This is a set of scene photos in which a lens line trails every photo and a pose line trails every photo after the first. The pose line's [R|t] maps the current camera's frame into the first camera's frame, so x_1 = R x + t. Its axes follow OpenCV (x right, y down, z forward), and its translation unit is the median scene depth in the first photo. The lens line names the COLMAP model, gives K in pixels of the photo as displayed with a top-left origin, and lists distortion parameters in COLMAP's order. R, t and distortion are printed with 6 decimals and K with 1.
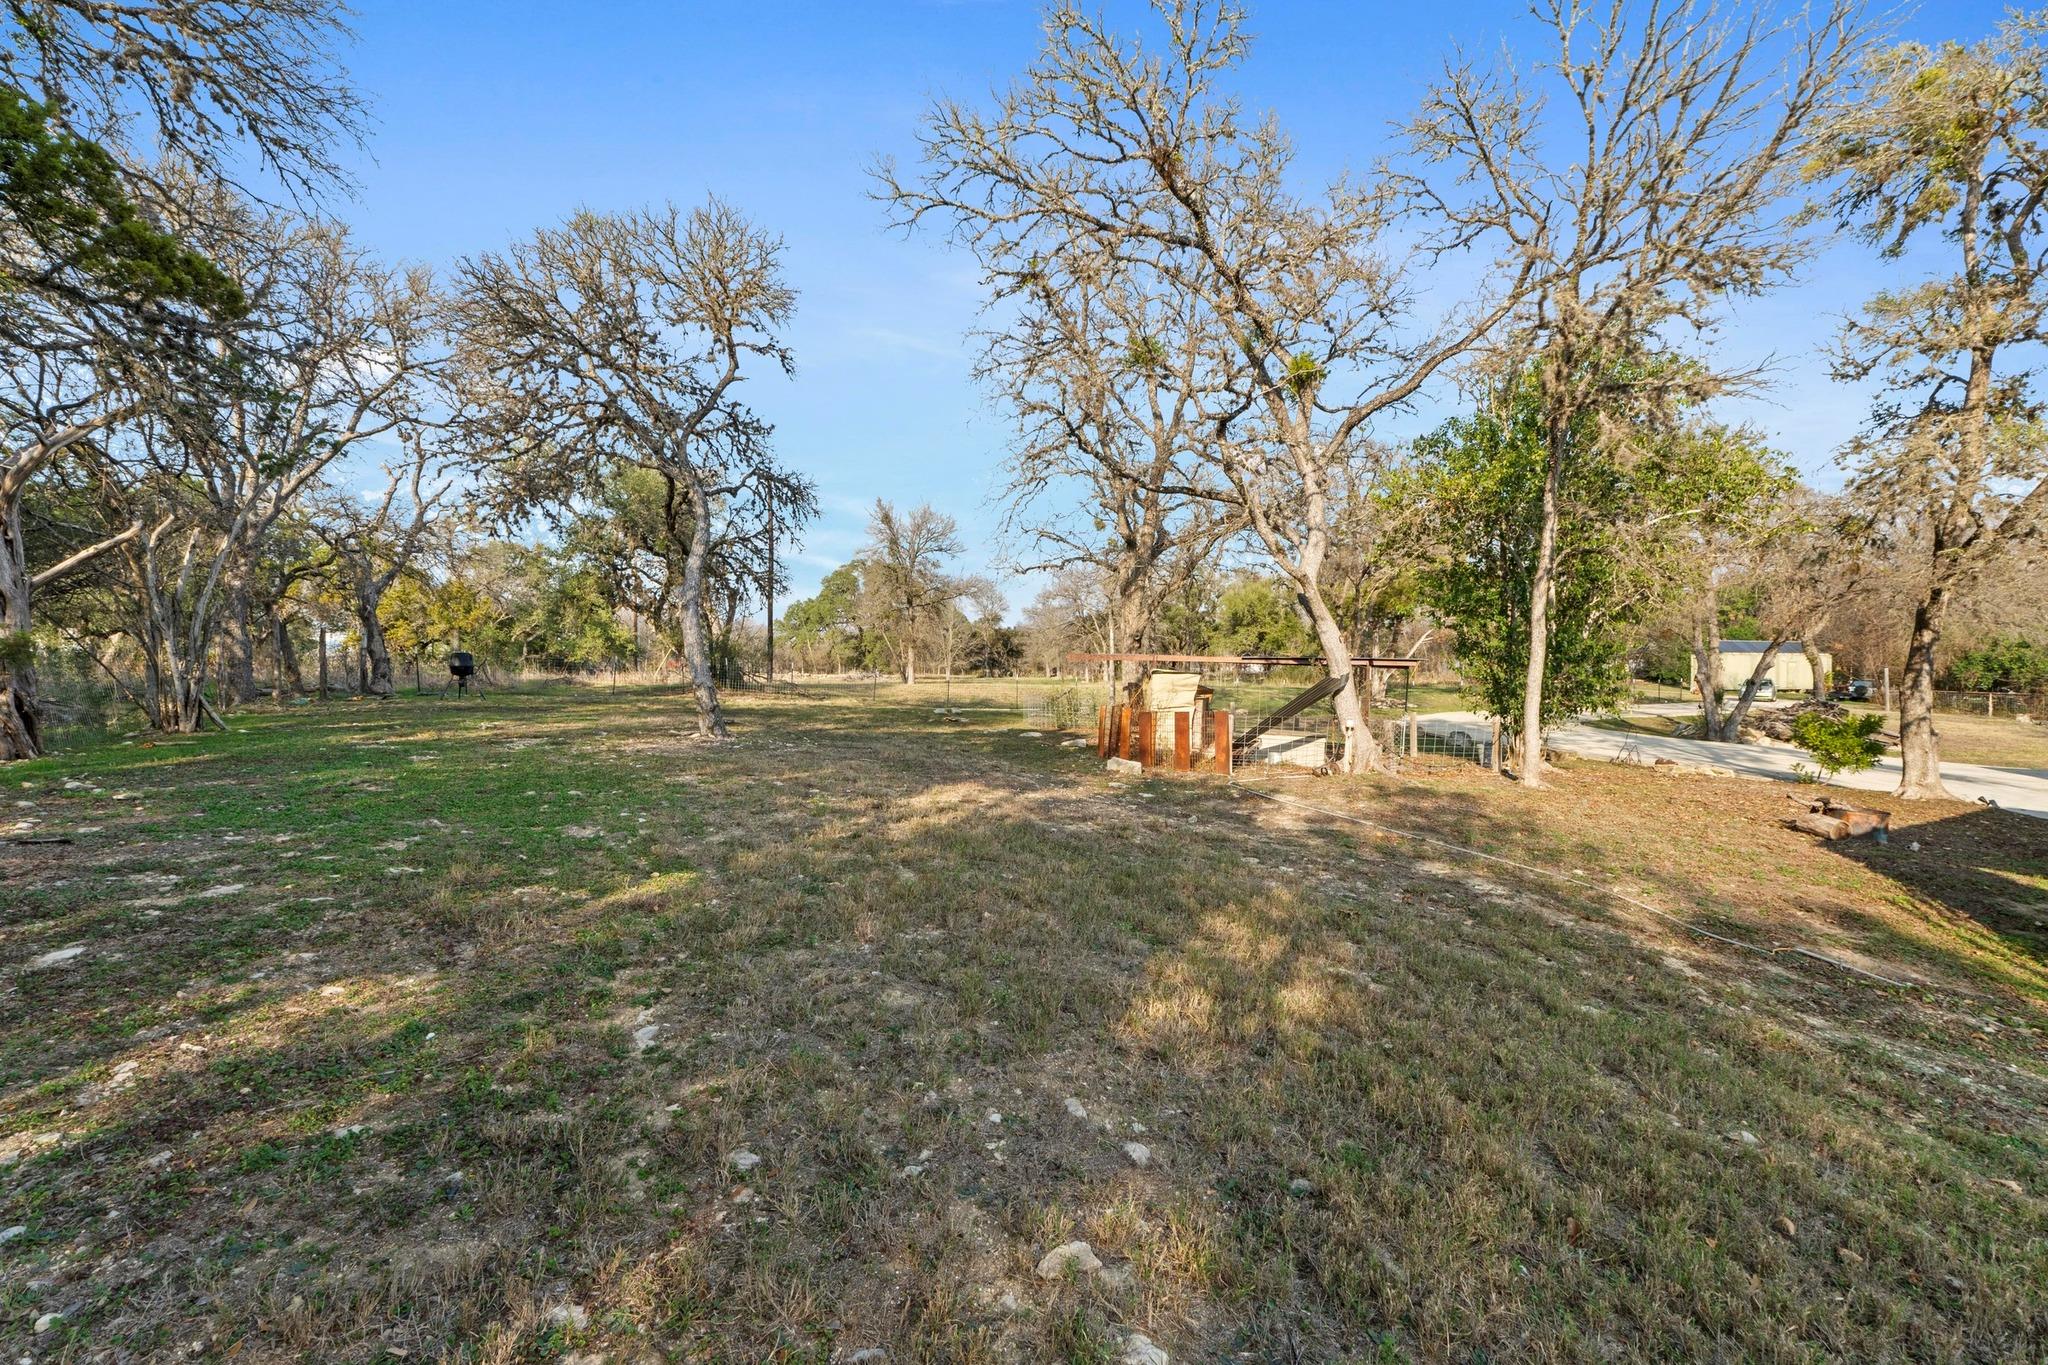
lens RADIAL K [[879.9, 0, 1023.5], [0, 879.9, 673.1], [0, 0, 1]] dist [-0.001575, -0.000208]
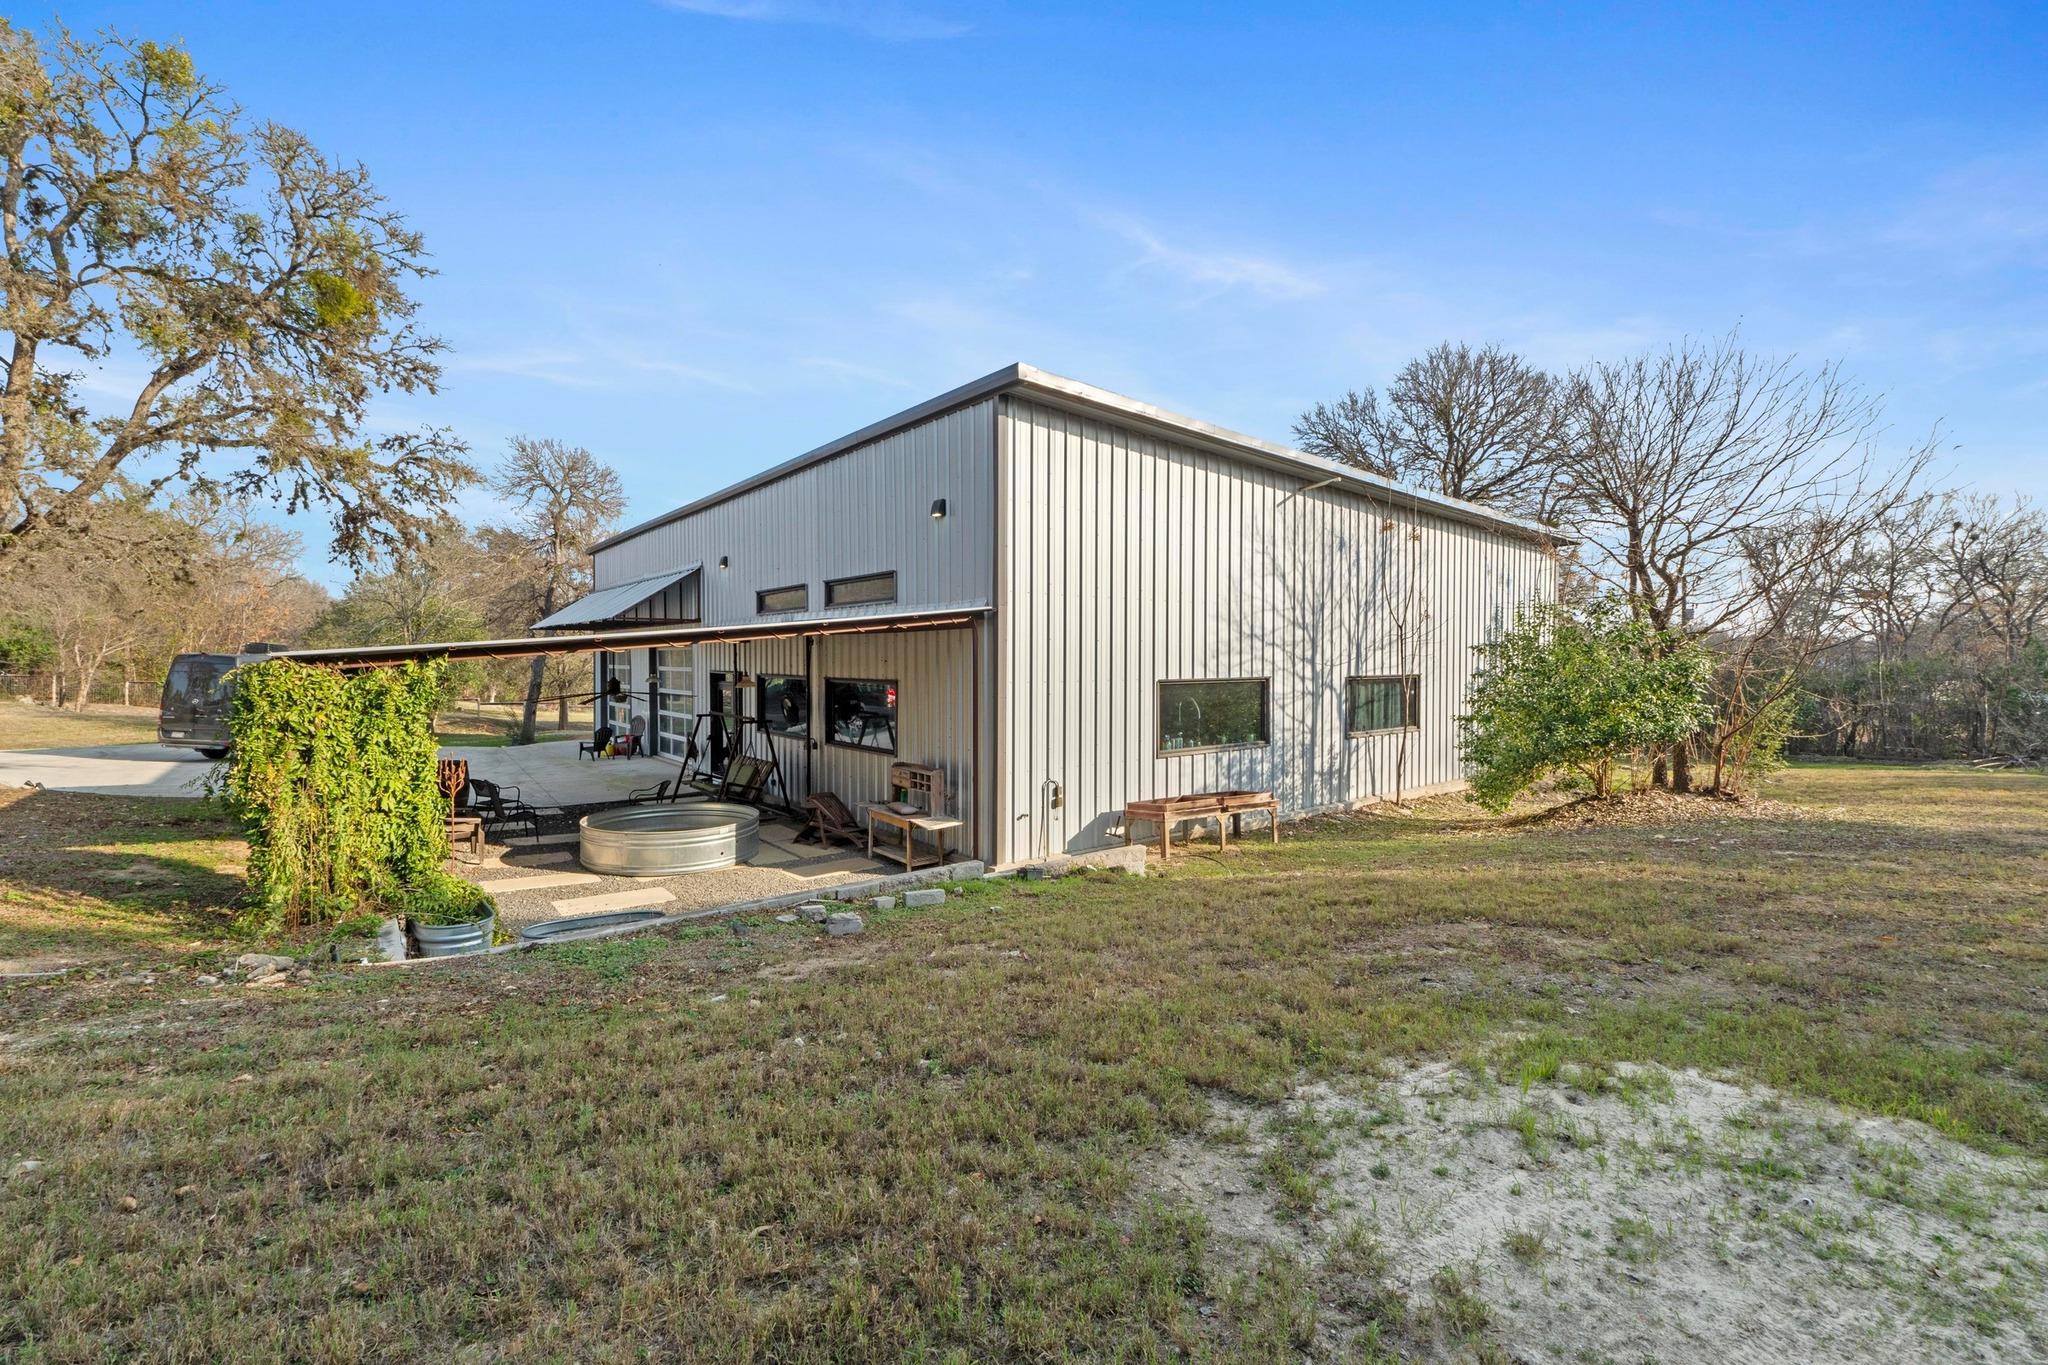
lens RADIAL K [[879.9, 0, 1024.6], [0, 879.9, 677.0], [0, 0, 1]] dist [-0.001575, -0.000208]
pose [[-0.158609, -0.024814, 0.987030, -0.095658], [-0.005139, 0.999691, 0.024307, -0.010477], [-0.987328, -0.001217, -0.158687, 0.029836]]
